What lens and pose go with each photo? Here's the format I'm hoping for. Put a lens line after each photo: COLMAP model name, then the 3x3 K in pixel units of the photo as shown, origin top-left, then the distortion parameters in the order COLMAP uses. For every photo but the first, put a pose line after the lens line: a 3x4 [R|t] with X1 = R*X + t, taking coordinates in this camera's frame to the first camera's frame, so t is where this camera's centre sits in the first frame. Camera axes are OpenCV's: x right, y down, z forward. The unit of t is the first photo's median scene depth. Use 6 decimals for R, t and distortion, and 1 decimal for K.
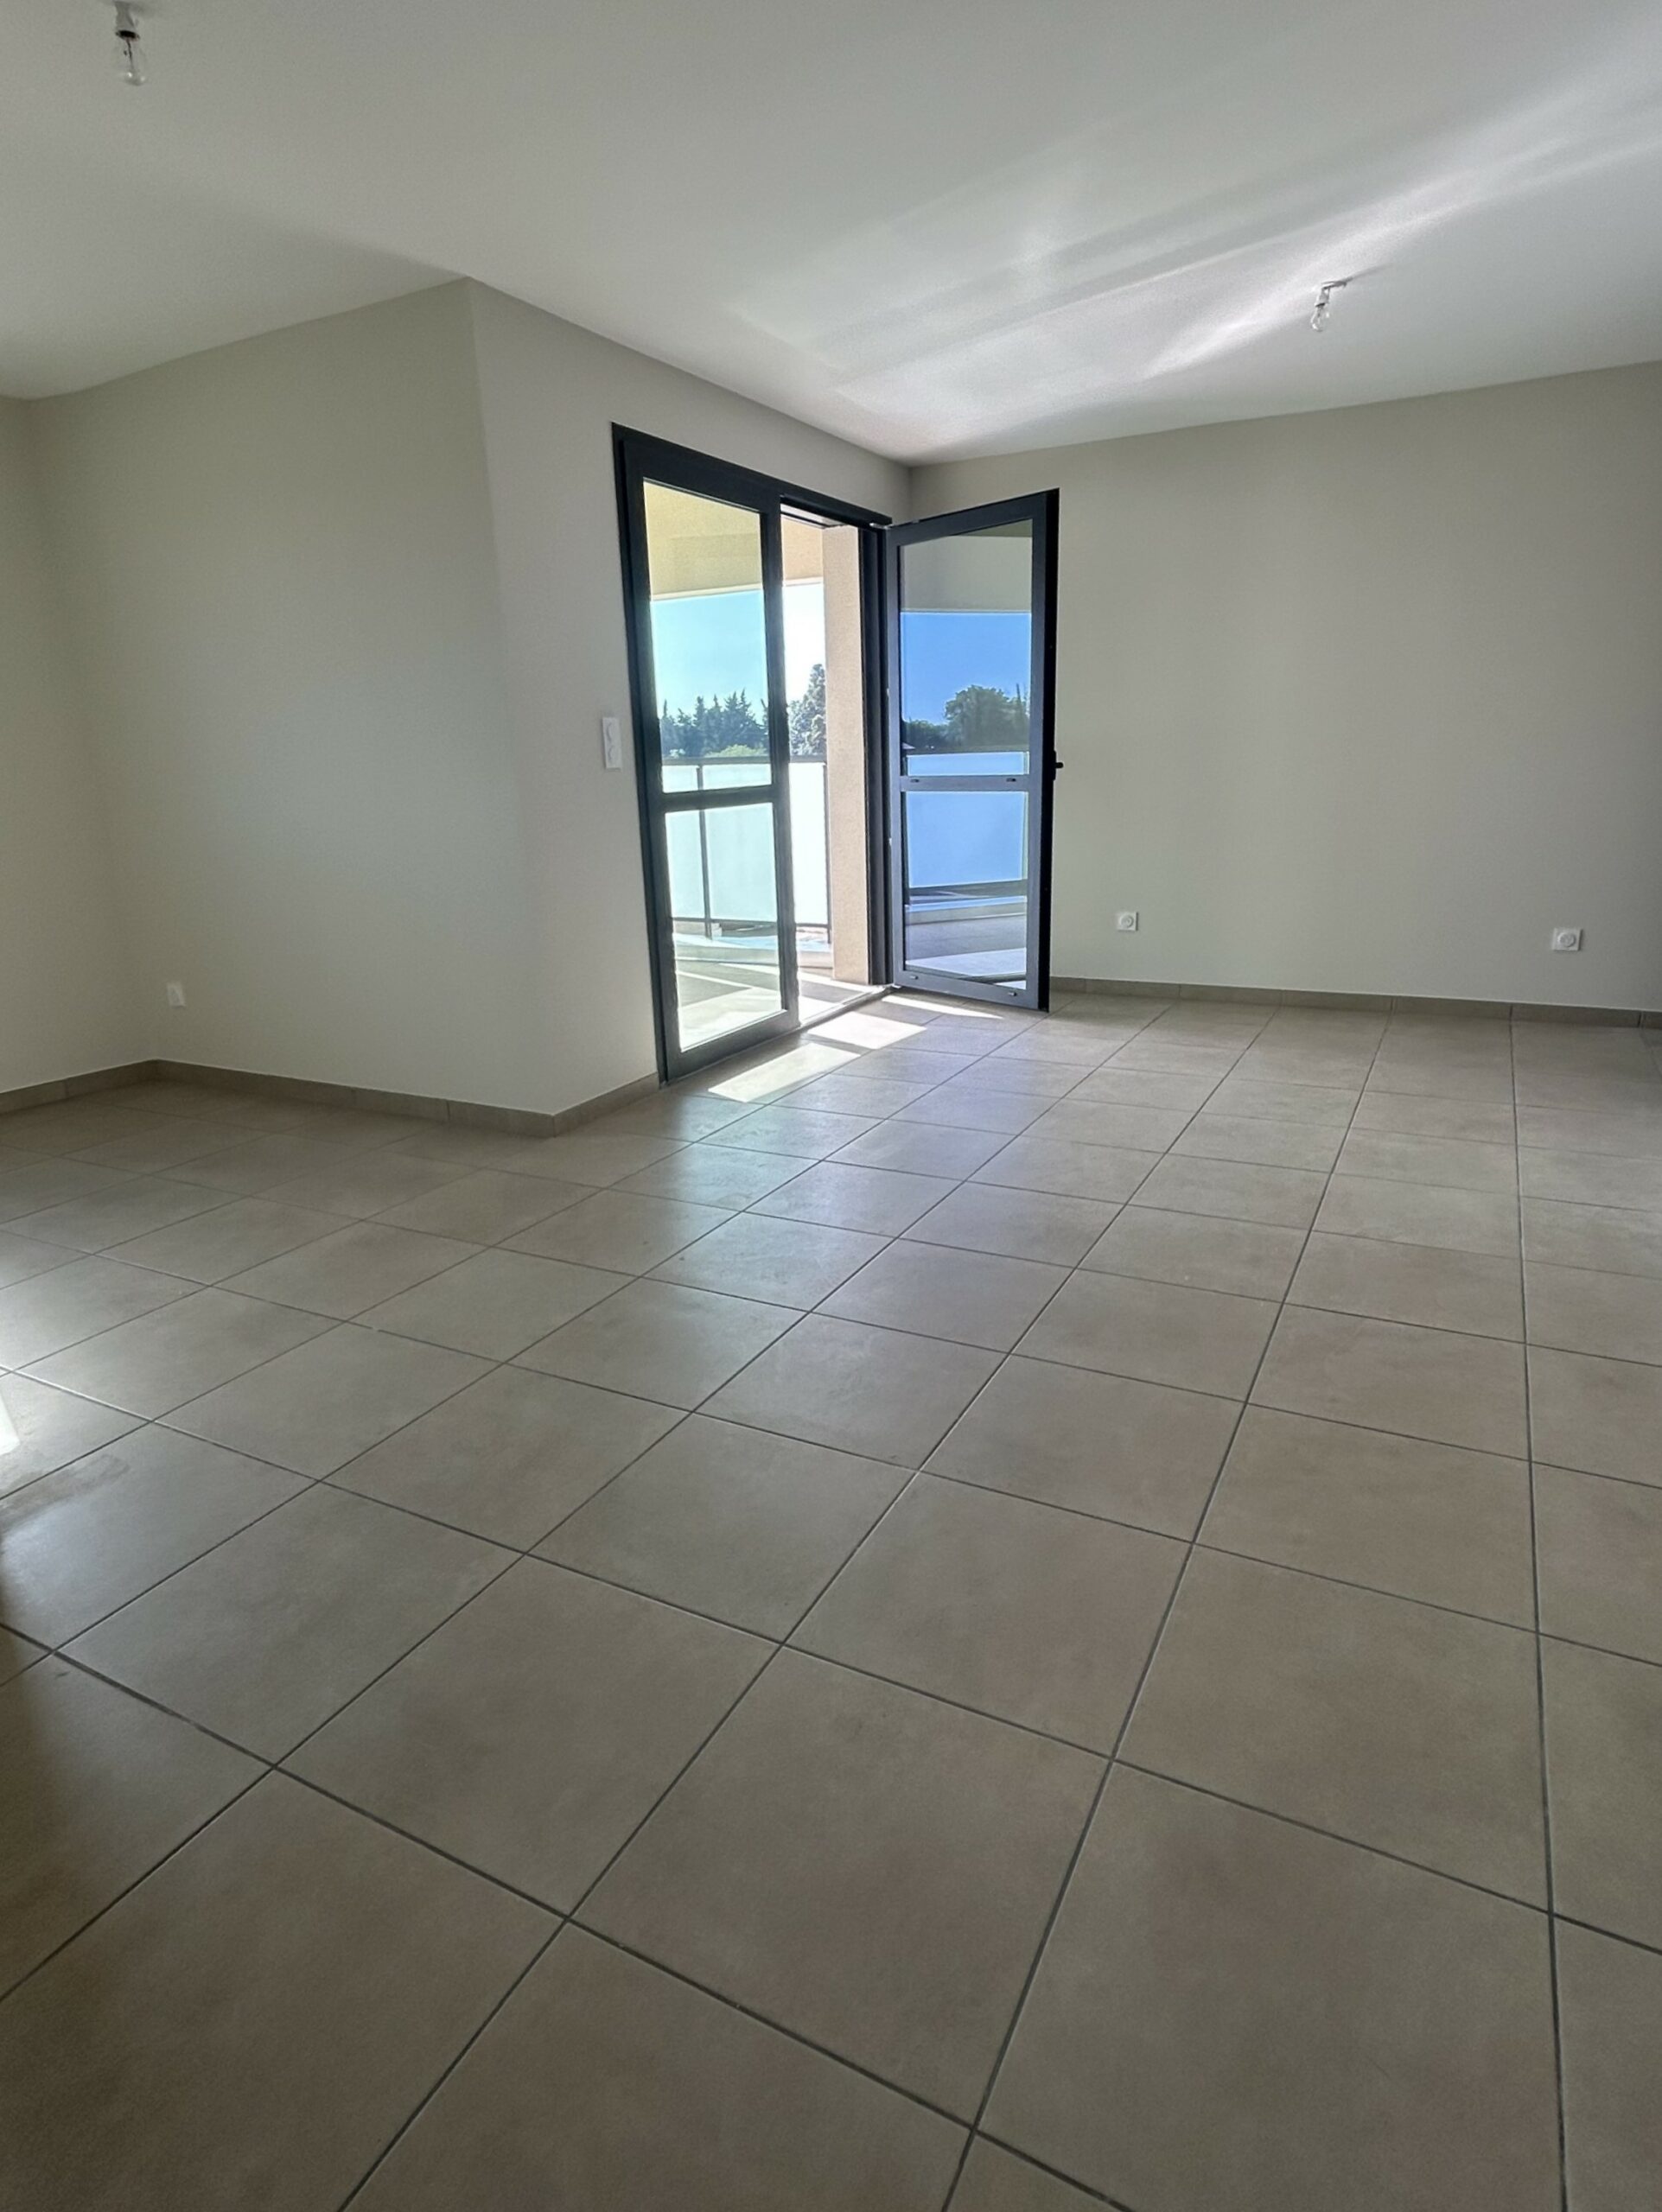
lens RADIAL K [[1213.7, 0, 831.0], [0, 1213.7, 1106.0], [0, 0, 1]] dist [-0.000735, 0.000054]
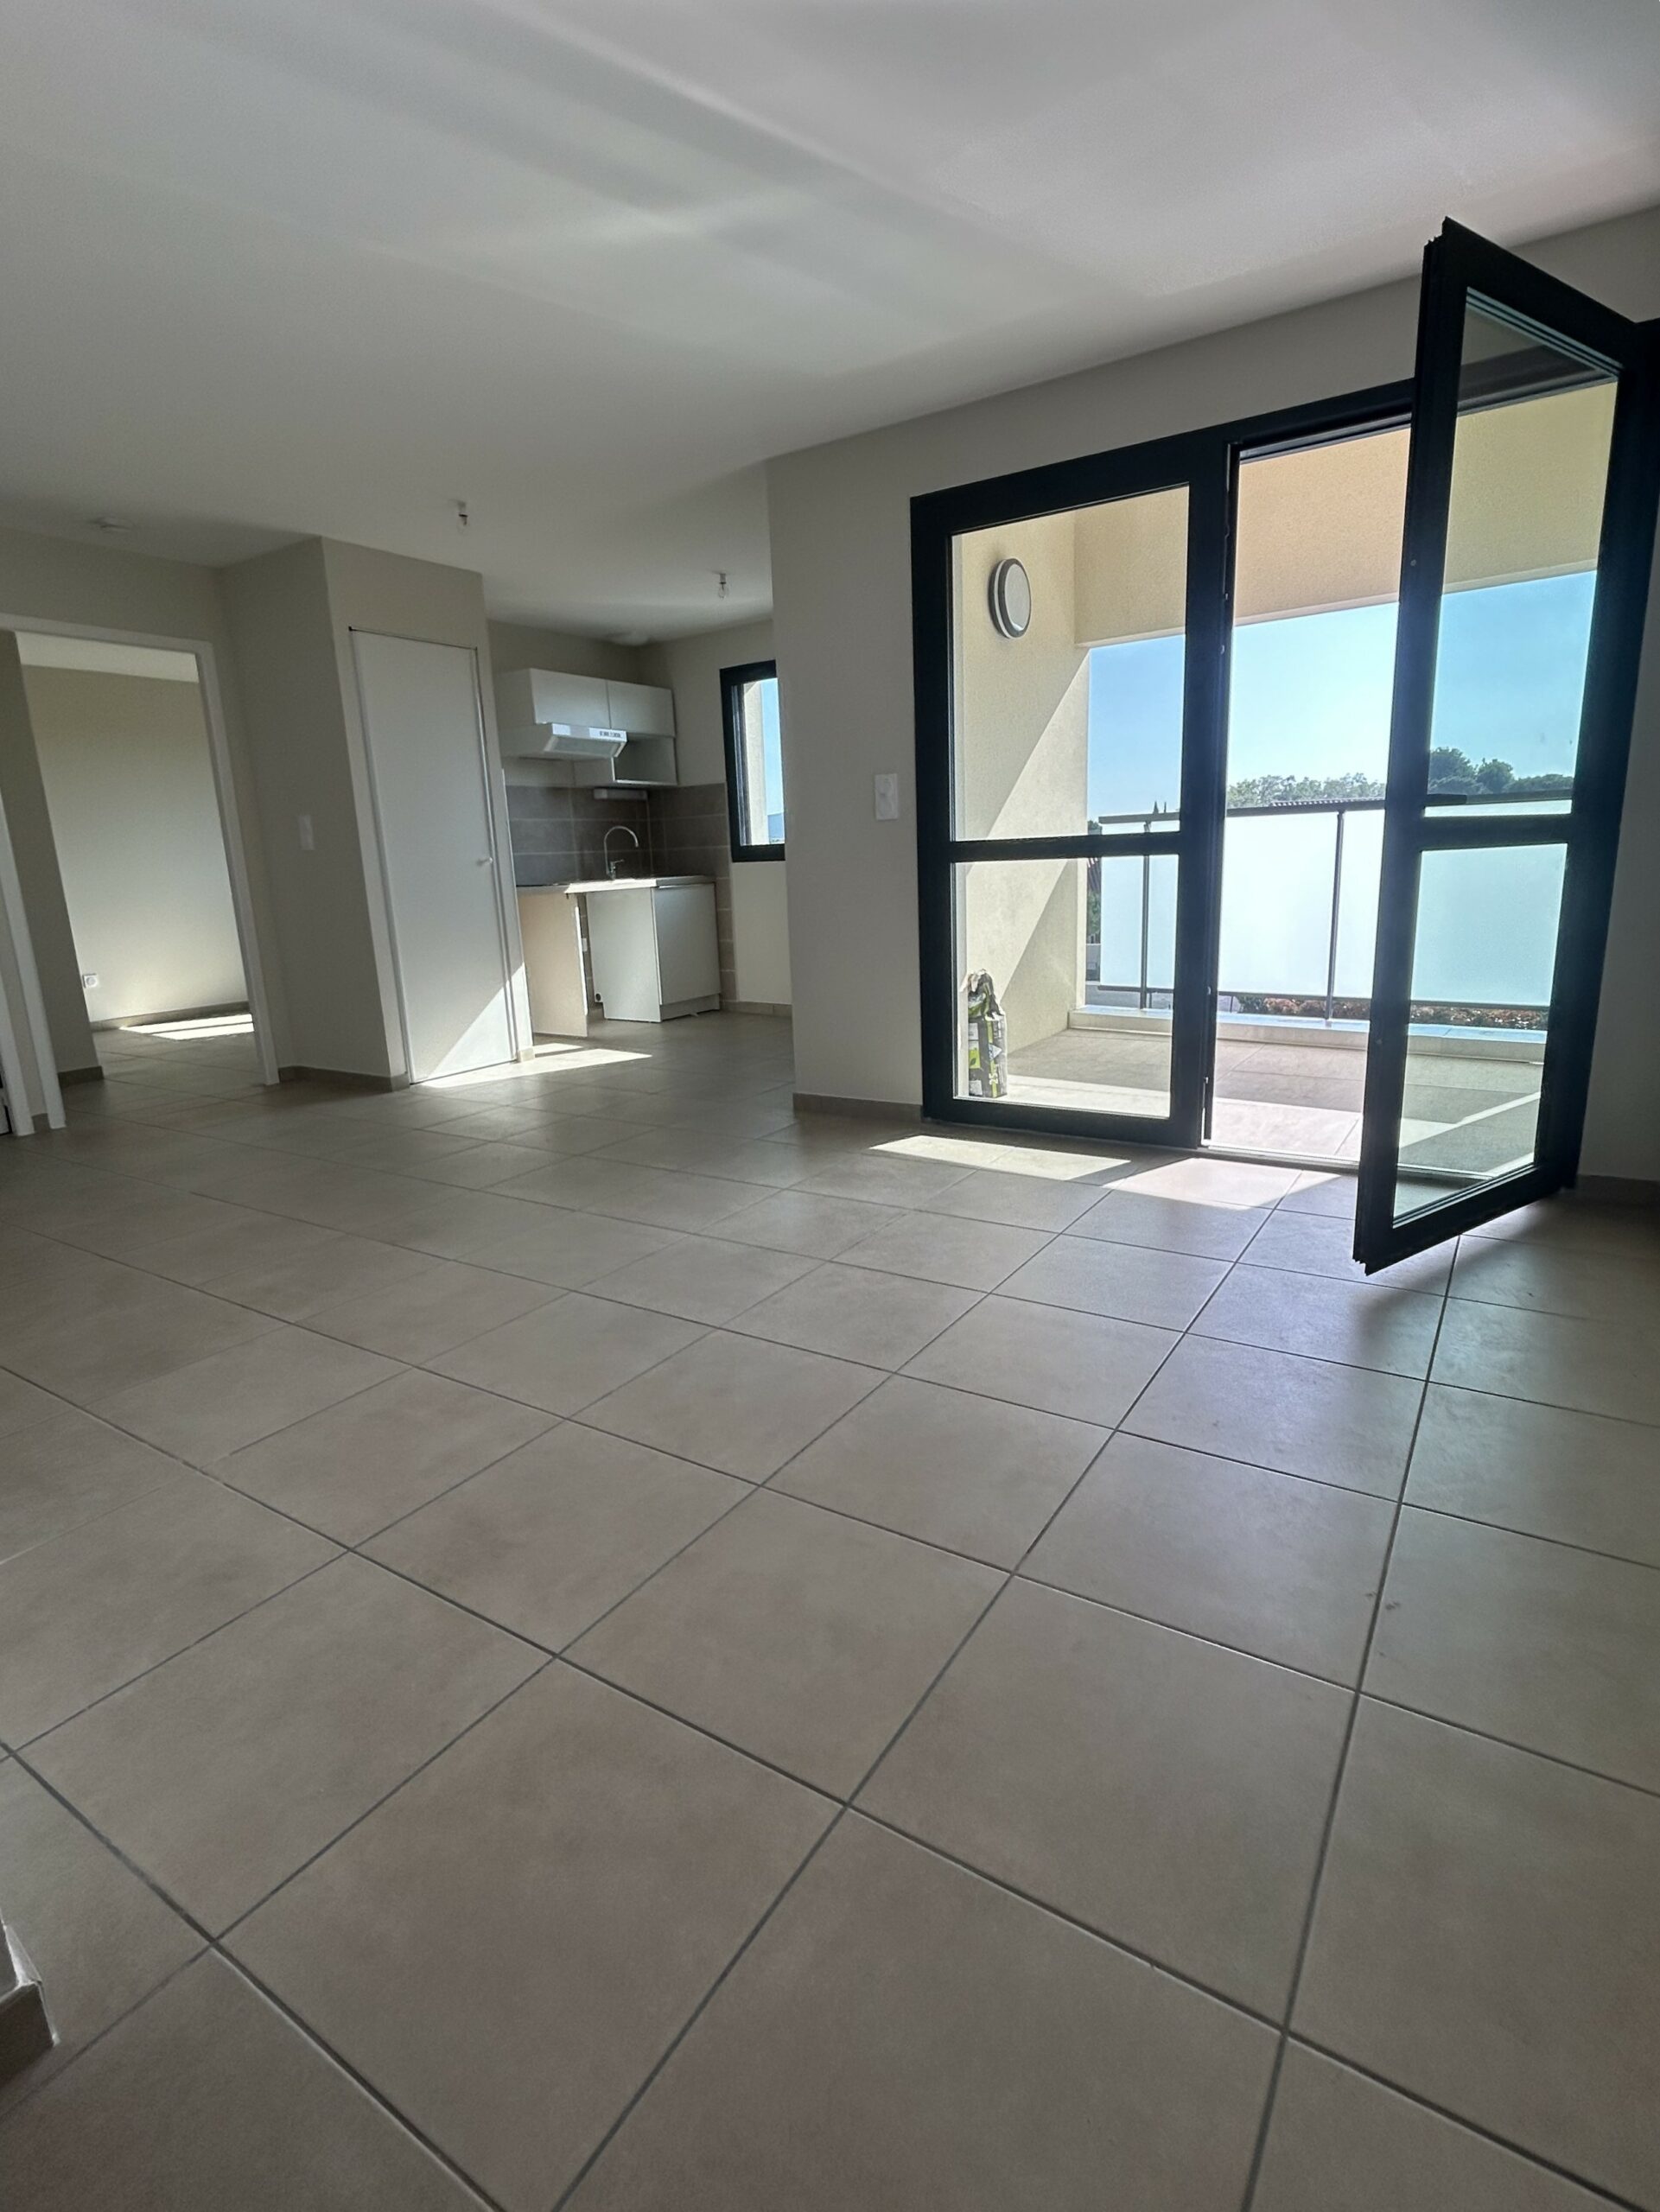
lens RADIAL K [[1089.7, 0, 831.7], [0, 1089.7, 1110.1], [0, 0, 1]] dist [0.000251, -0.000211]
pose [[-0.093495, 0.260100, -0.961045, 0.894221], [-0.237643, 0.931543, 0.275235, -0.307244], [0.966843, 0.254118, -0.025284, 1.095297]]
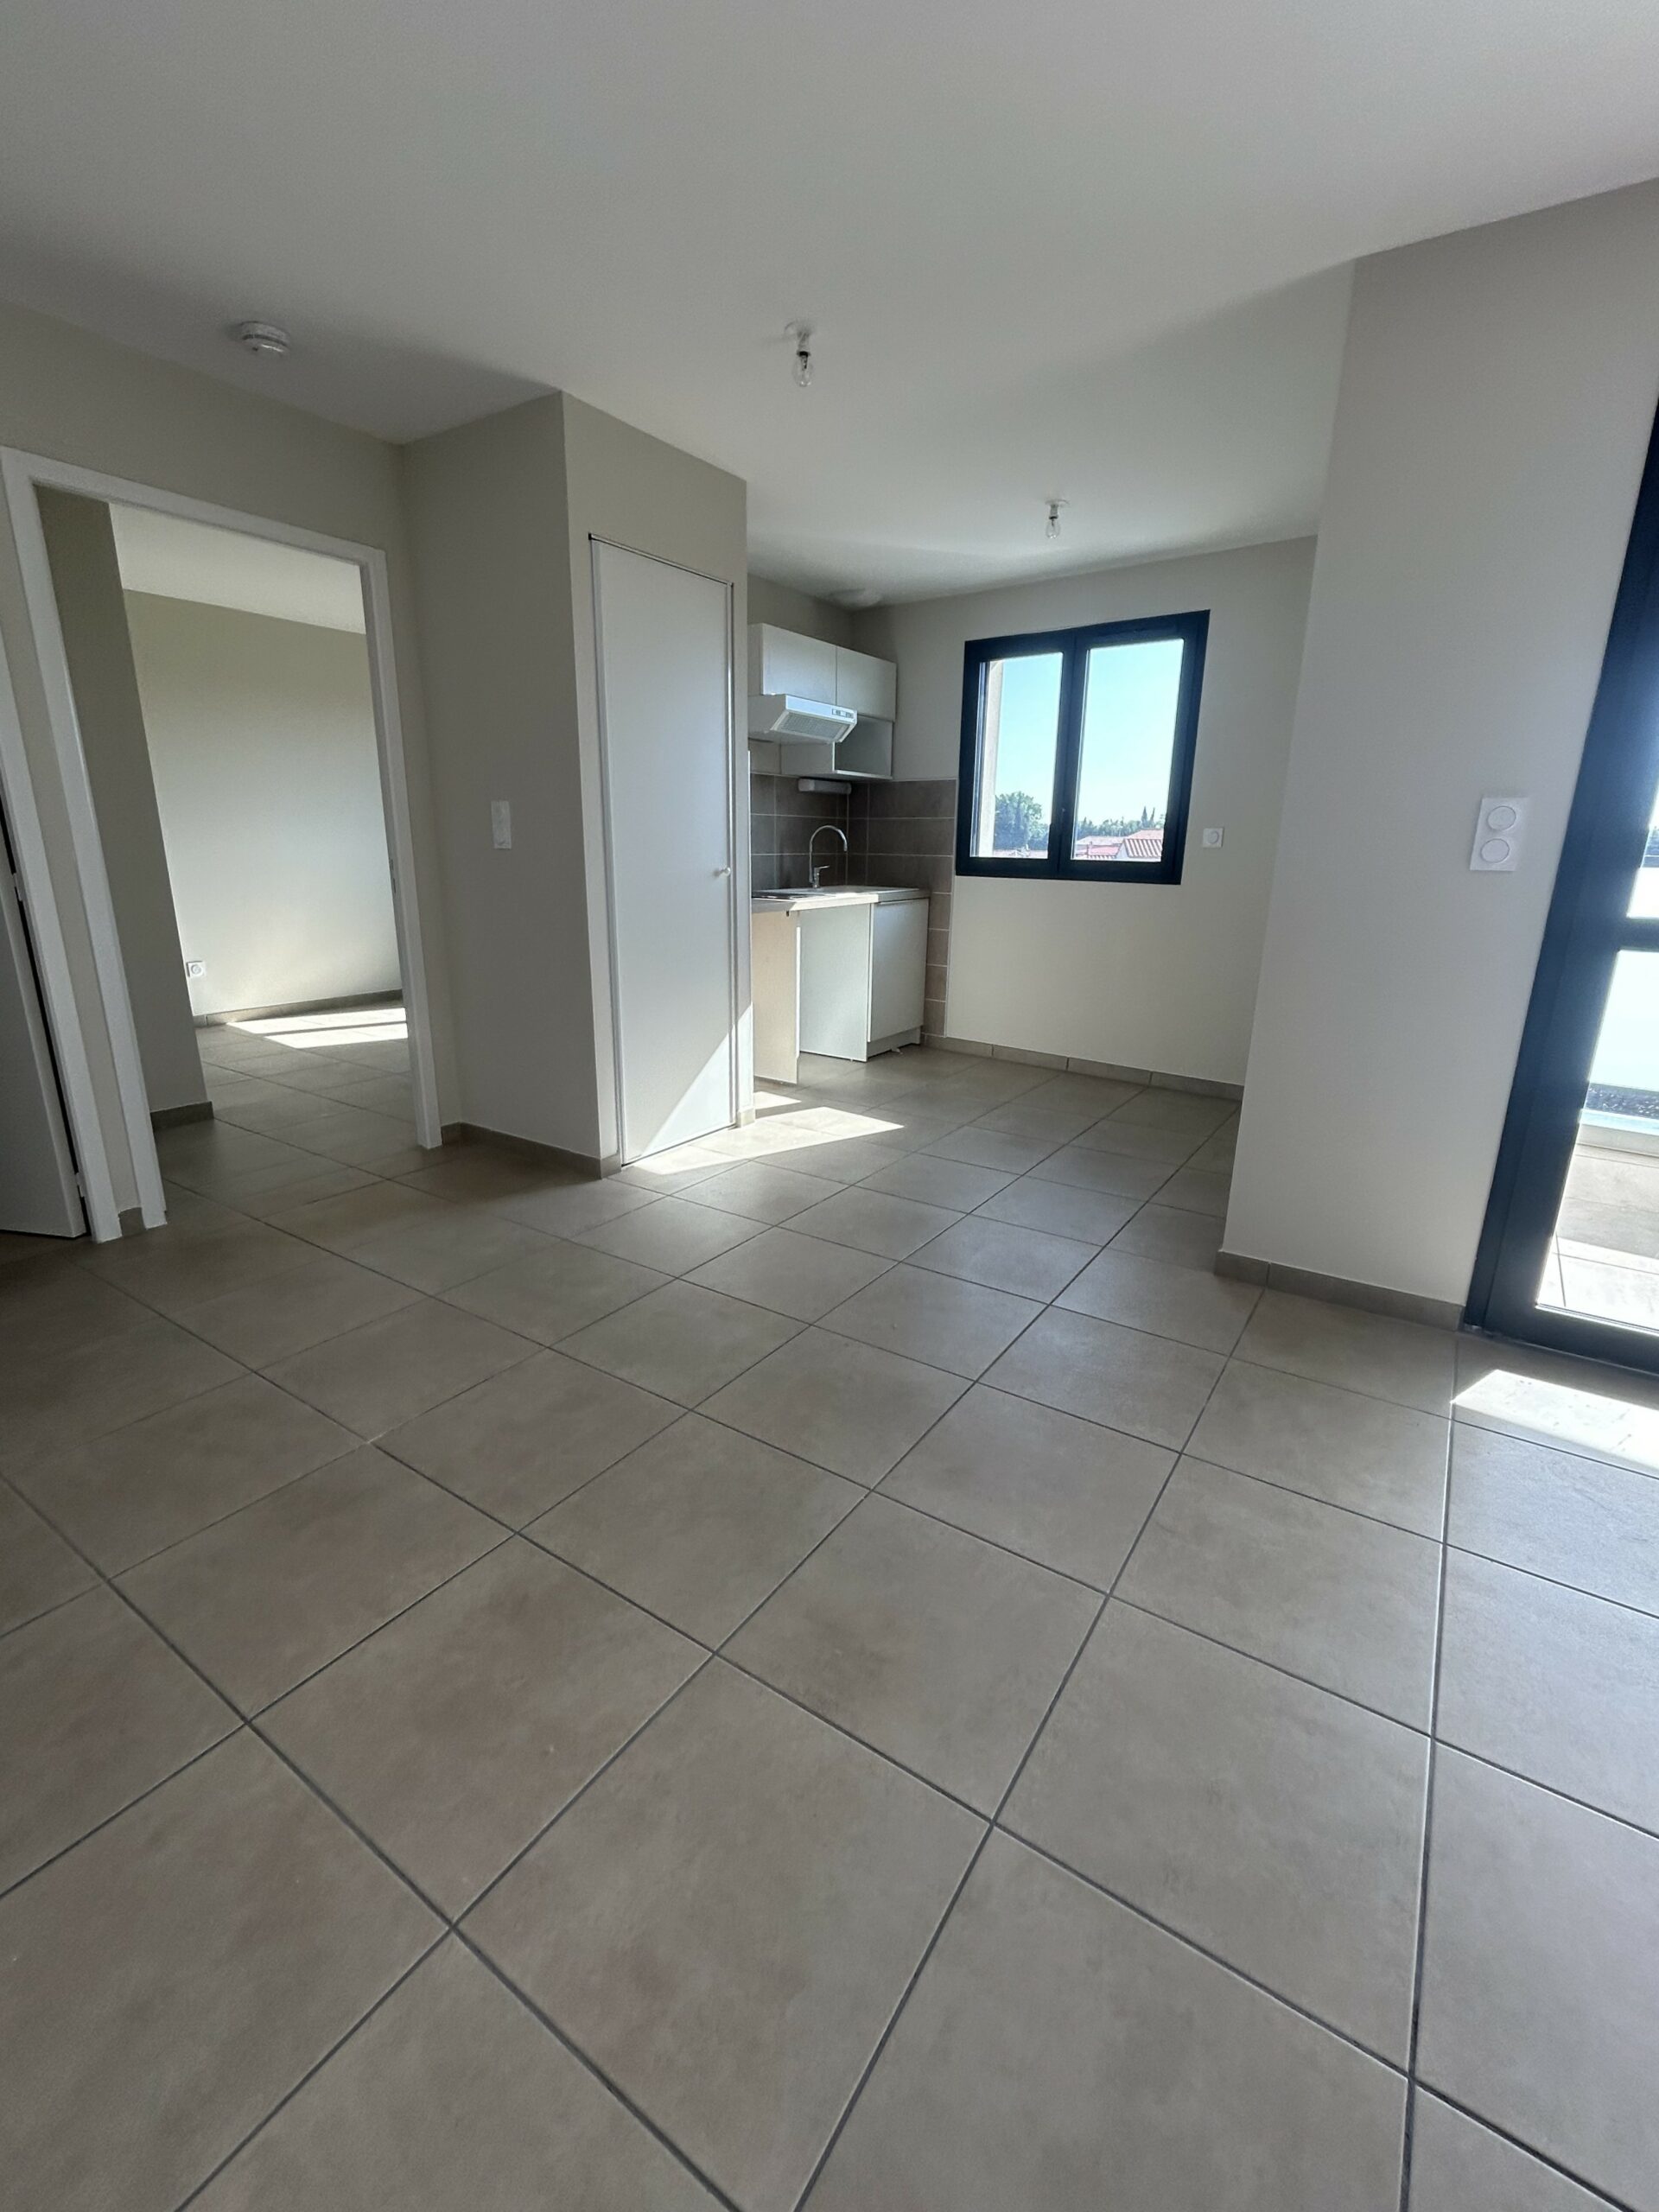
lens RADIAL K [[952.0, 0, 829.5], [0, 952.0, 1106.0], [0, 0, 1]] dist [0.001365, 0.000256]
pose [[-0.108074, 0.298179, -0.948372, 0.439201], [-0.288168, 0.903607, 0.316943, -0.231229], [0.951462, 0.307544, -0.011731, 0.720590]]
